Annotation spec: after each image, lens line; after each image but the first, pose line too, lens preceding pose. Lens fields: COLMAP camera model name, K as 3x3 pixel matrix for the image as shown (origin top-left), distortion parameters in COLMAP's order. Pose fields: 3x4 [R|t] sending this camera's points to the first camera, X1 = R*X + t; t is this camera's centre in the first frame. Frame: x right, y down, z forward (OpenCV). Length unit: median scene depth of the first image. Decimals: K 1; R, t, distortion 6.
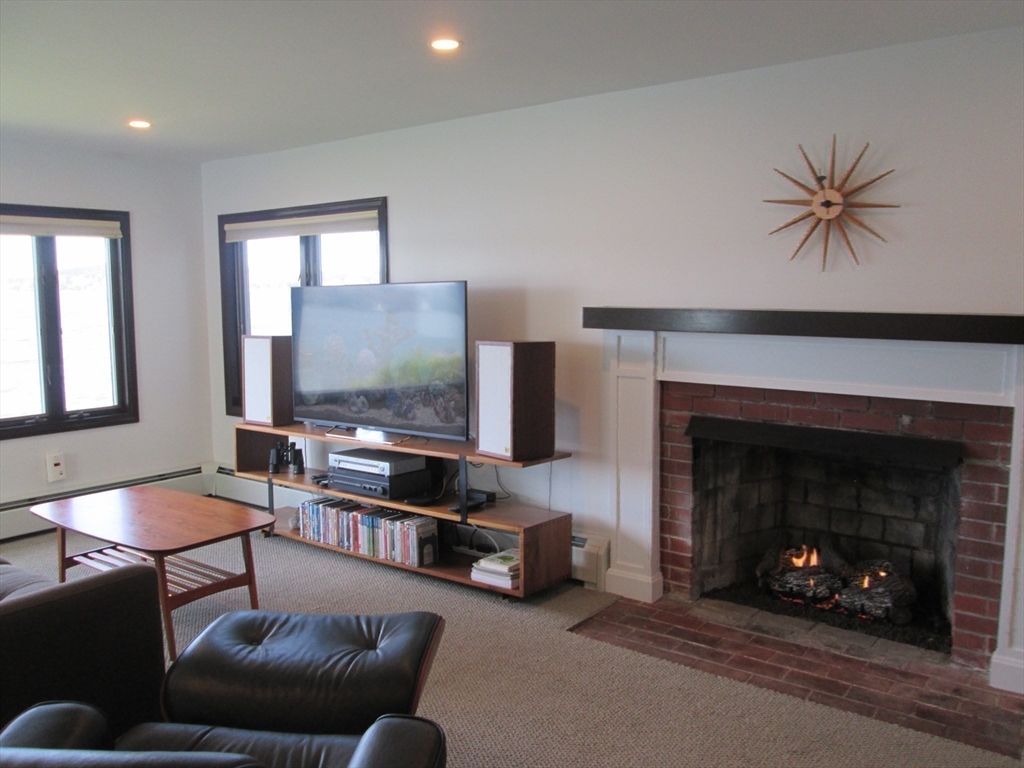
lens RADIAL K [[856.2, 0, 512.0], [0, 856.2, 384.0], [0, 0, 1]] dist [-0.041684, 0.008521]
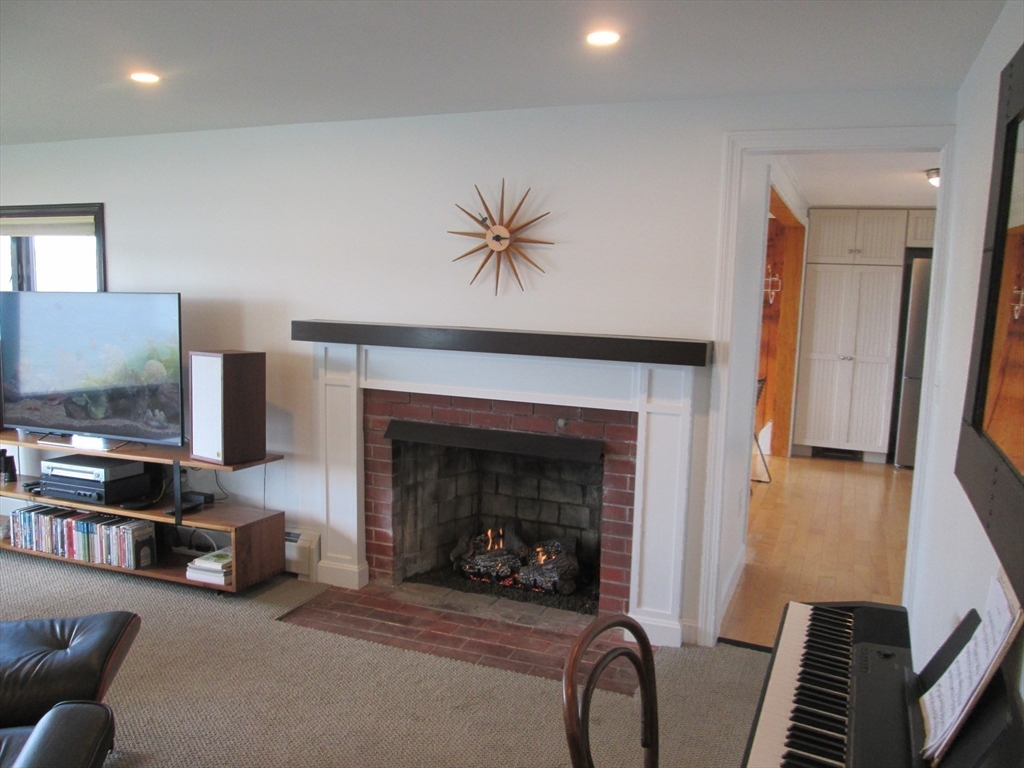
lens RADIAL K [[856.2, 0, 512.0], [0, 856.2, 384.0], [0, 0, 1]] dist [-0.041684, 0.008521]
pose [[0.964730, -0.007289, 0.263141, 0.067599], [0.003817, 0.999899, 0.013703, -0.023685], [-0.263215, -0.012216, 0.964660, -0.113687]]
